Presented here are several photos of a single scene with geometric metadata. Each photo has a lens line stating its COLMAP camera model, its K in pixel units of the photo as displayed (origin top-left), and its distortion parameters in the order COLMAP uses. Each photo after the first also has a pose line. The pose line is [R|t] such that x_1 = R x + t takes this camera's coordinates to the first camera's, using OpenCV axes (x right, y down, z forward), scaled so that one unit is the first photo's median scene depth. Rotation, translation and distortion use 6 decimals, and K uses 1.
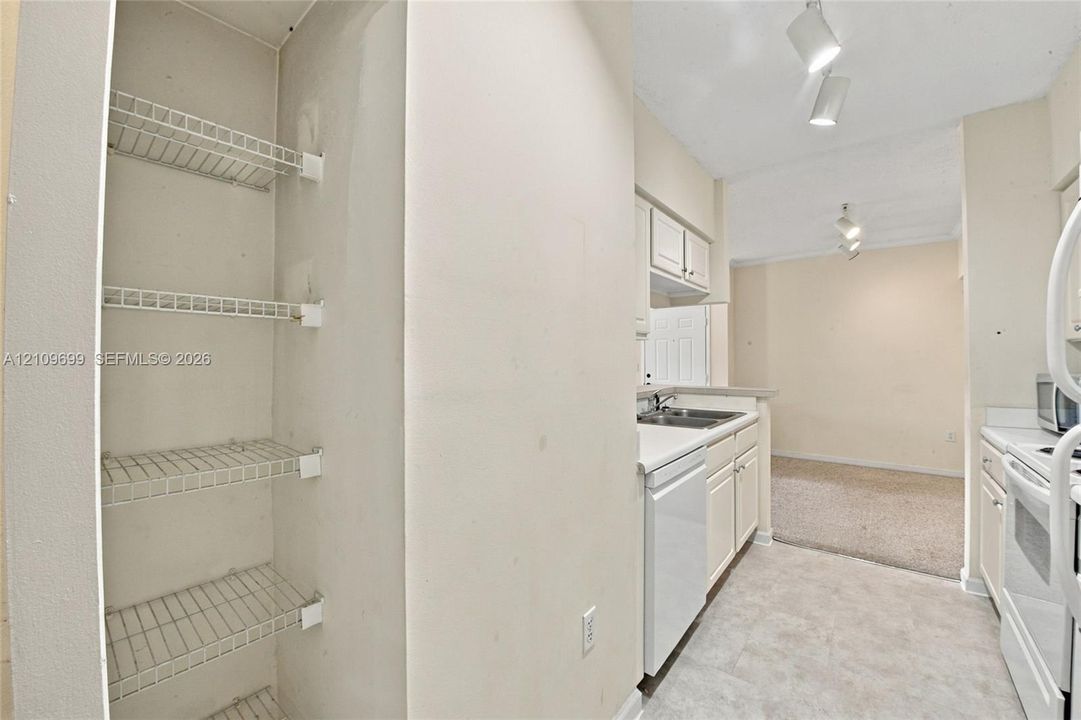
lens RADIAL K [[424.1, 0, 540.5], [0, 424.1, 360.0], [0, 0, 1]] dist [-0.019951, -0.002867]
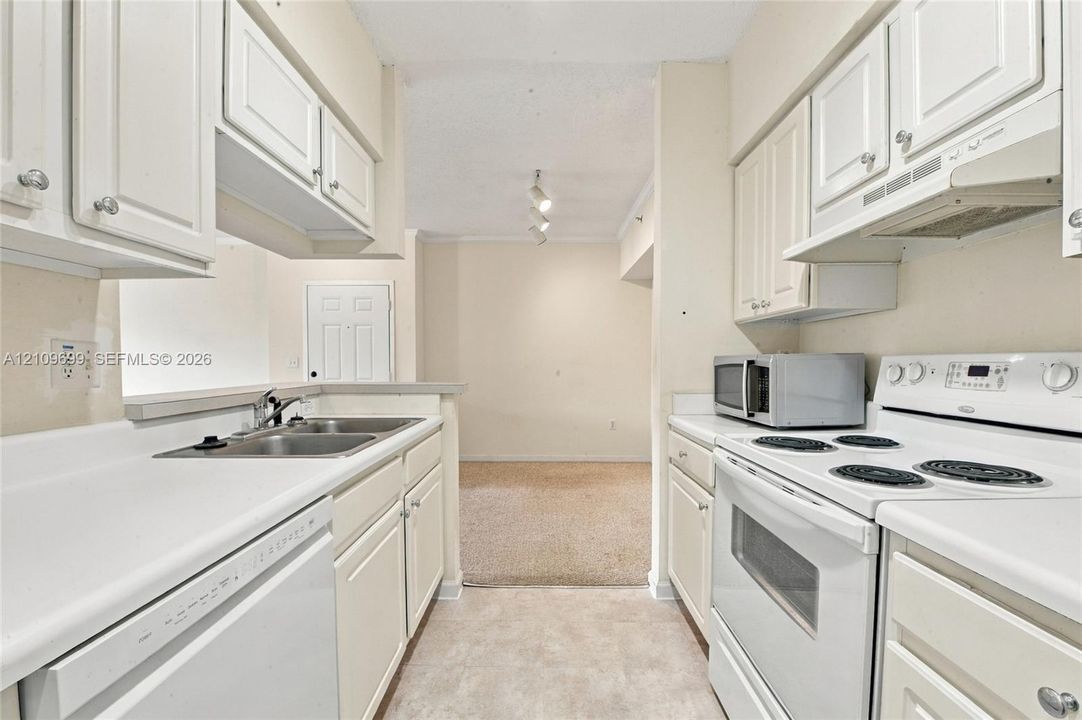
lens RADIAL K [[434.6, 0, 534.3], [0, 434.6, 363.2], [0, 0, 1]] dist [-0.019516, -0.000255]
pose [[0.792412, 0.001501, 0.609985, 0.215134], [-0.001485, 0.999999, -0.000531, 0.039959], [-0.609985, -0.000485, 0.792413, 0.364299]]
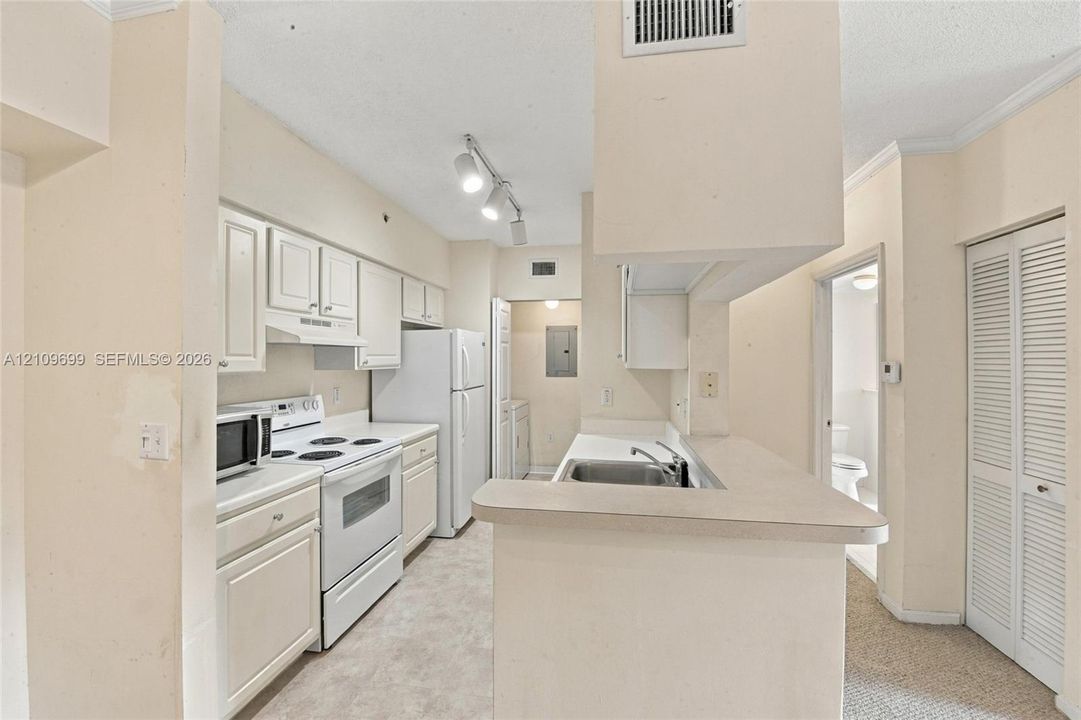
lens RADIAL K [[424.1, 0, 540.5], [0, 424.1, 360.0], [0, 0, 1]] dist [-0.019951, -0.002867]
pose [[-0.873847, 0.000402, -0.486200, 0.822612], [0.002467, 0.999990, -0.003608, -0.059451], [0.486194, -0.004352, -0.873840, 1.604648]]
